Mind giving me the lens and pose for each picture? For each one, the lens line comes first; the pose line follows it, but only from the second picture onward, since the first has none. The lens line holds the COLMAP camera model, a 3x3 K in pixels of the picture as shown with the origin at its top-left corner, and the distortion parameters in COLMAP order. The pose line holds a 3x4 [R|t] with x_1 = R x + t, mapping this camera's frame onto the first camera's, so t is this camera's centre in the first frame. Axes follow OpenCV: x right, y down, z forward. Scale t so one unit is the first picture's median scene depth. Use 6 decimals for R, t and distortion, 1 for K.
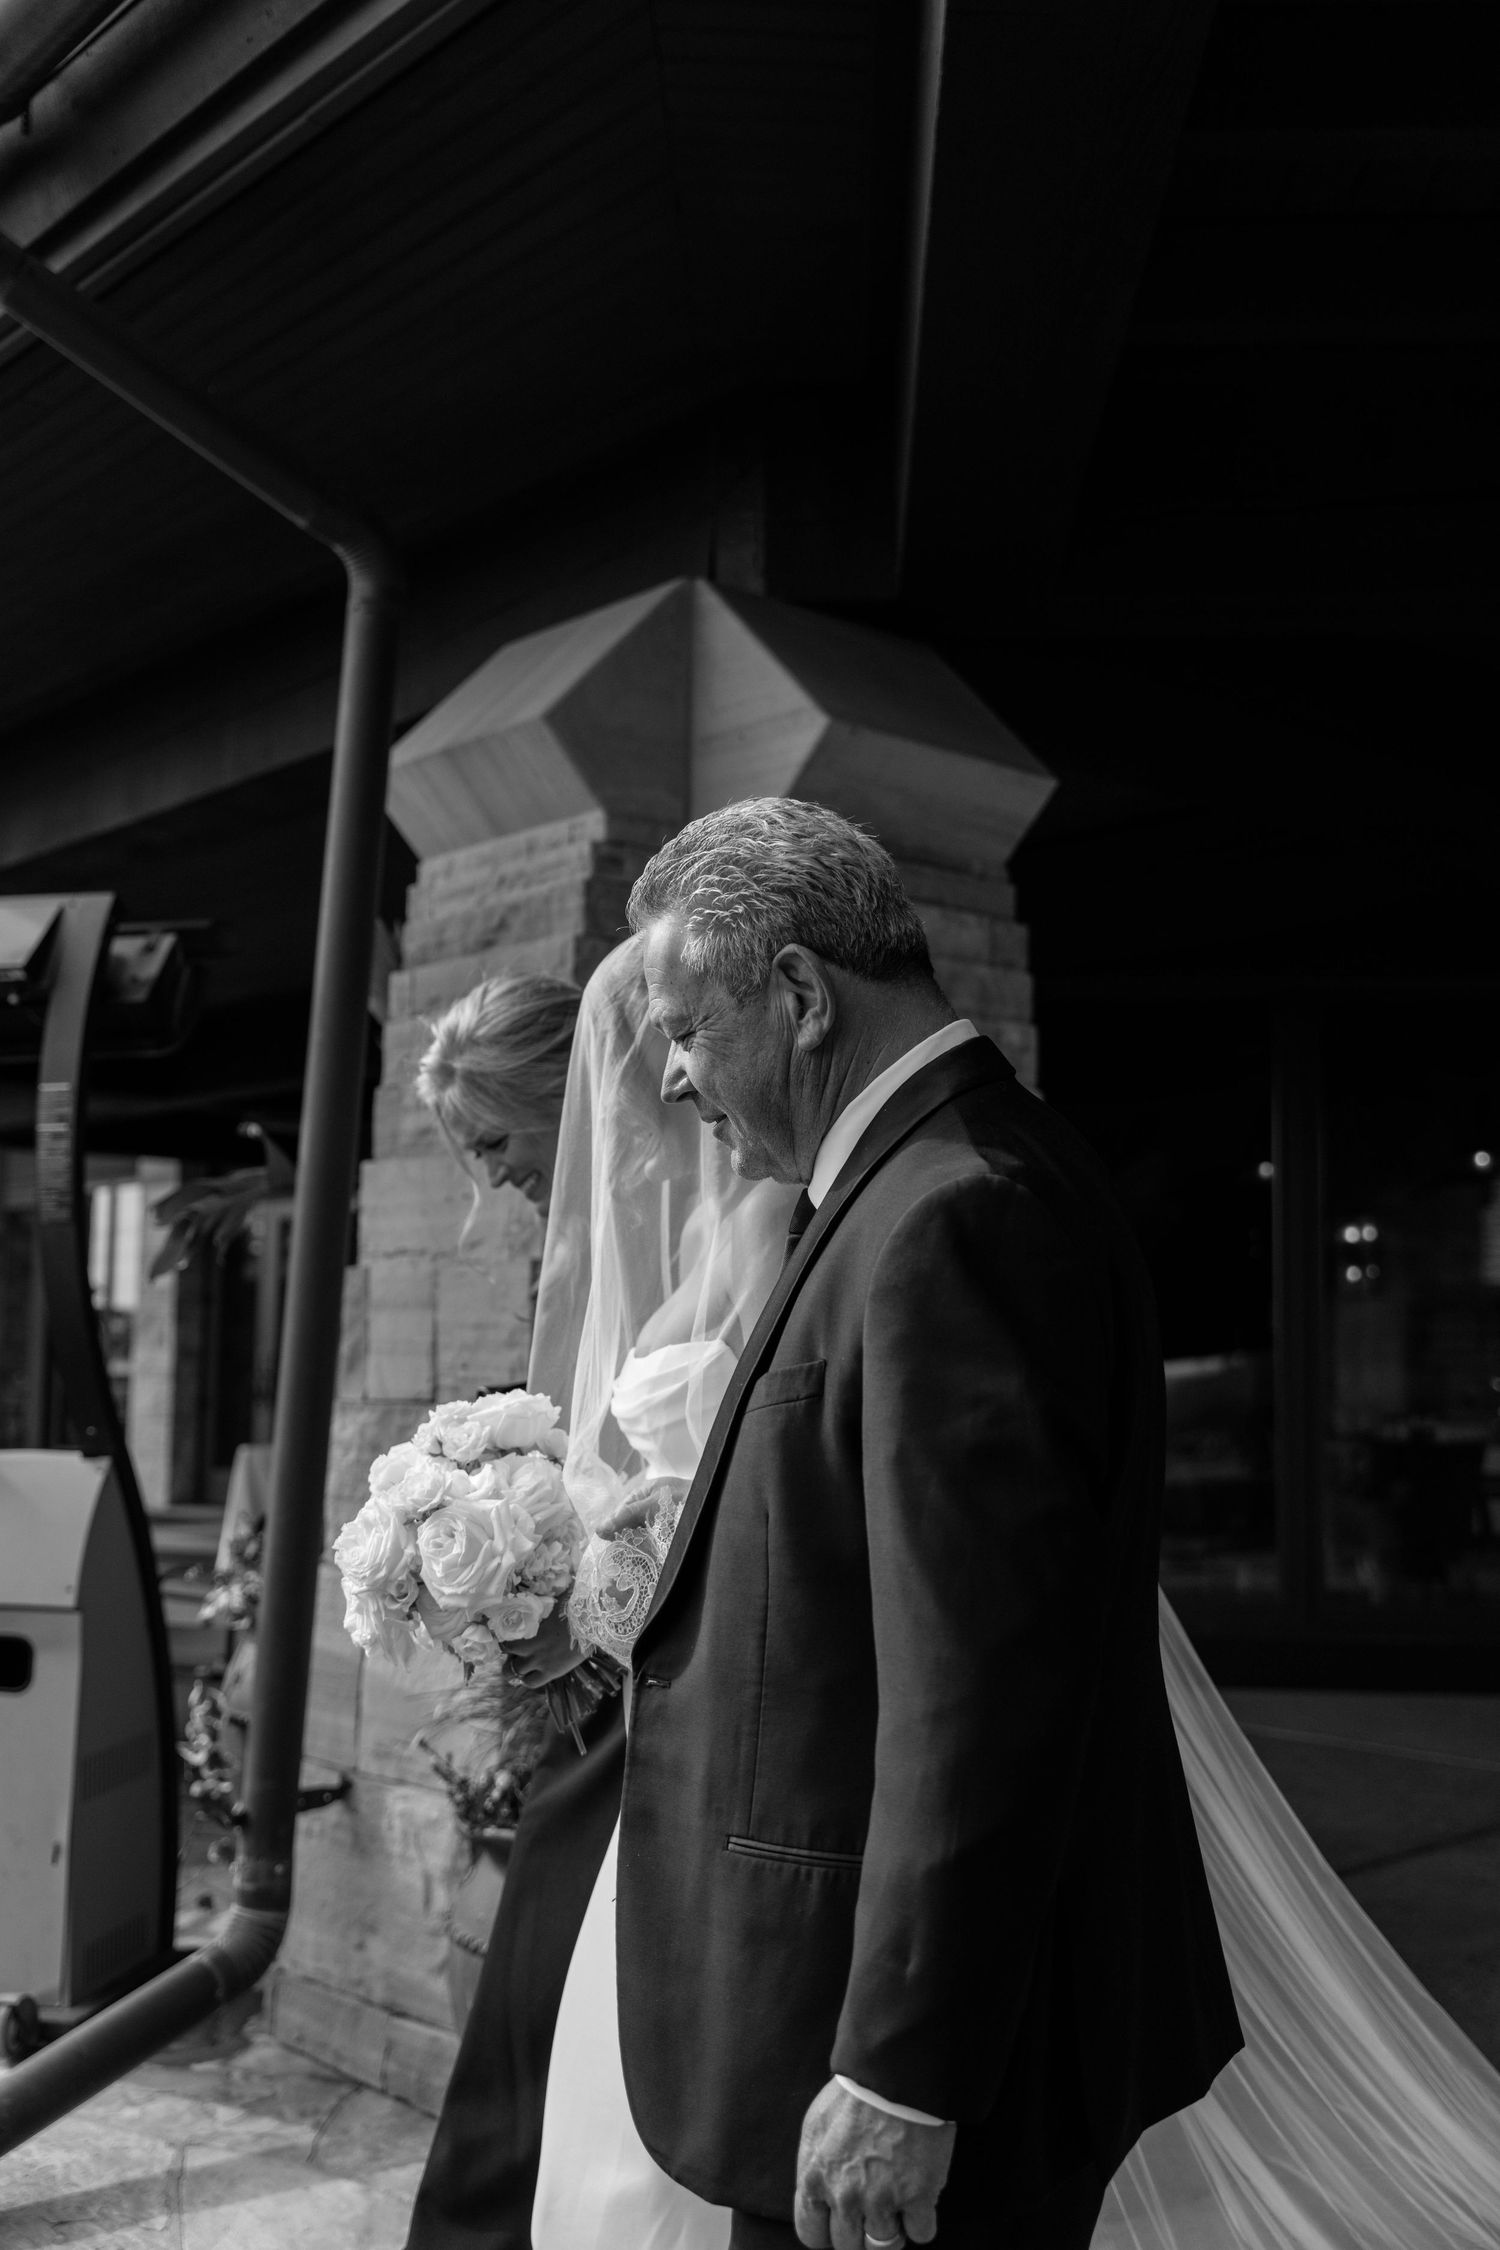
lens RADIAL K [[2368.7, 0, 750.0], [0, 2368.7, 1125.0], [0, 0, 1]] dist [-0.006036, 0.033873]
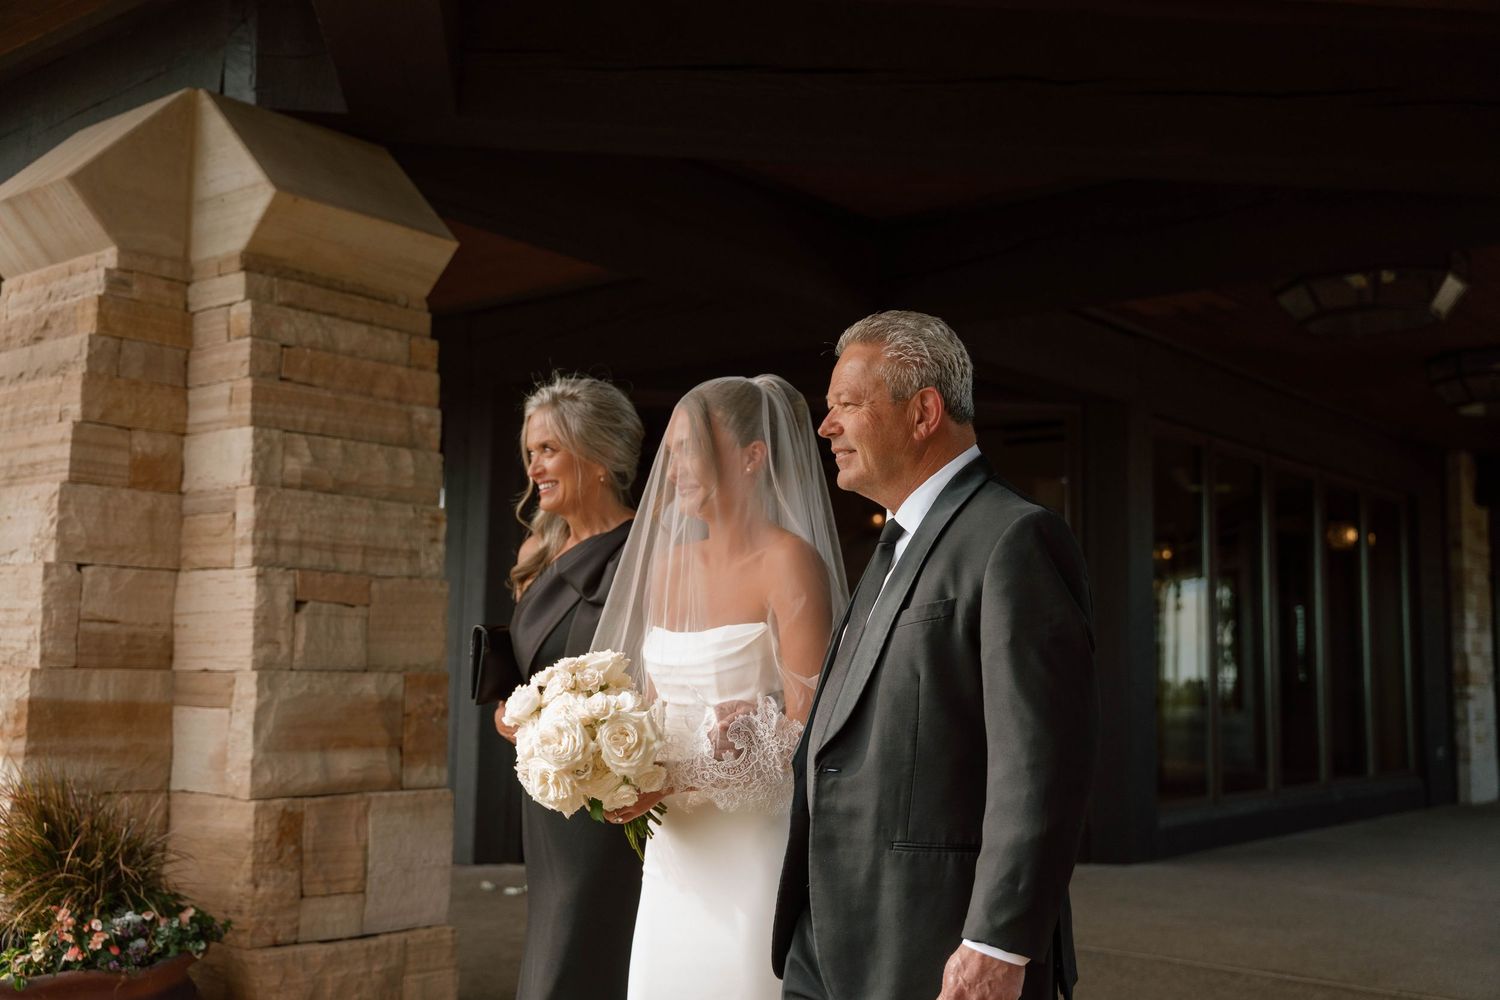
lens RADIAL K [[1579.1, 0, 750.0], [0, 1579.1, 500.0], [0, 0, 1]] dist [-0.006036, 0.033873]
pose [[0.985570, 0.019304, 0.168165, 0.152230], [-0.019676, 0.999806, 0.000548, 0.010311], [-0.168122, -0.003849, 0.985759, 0.004629]]
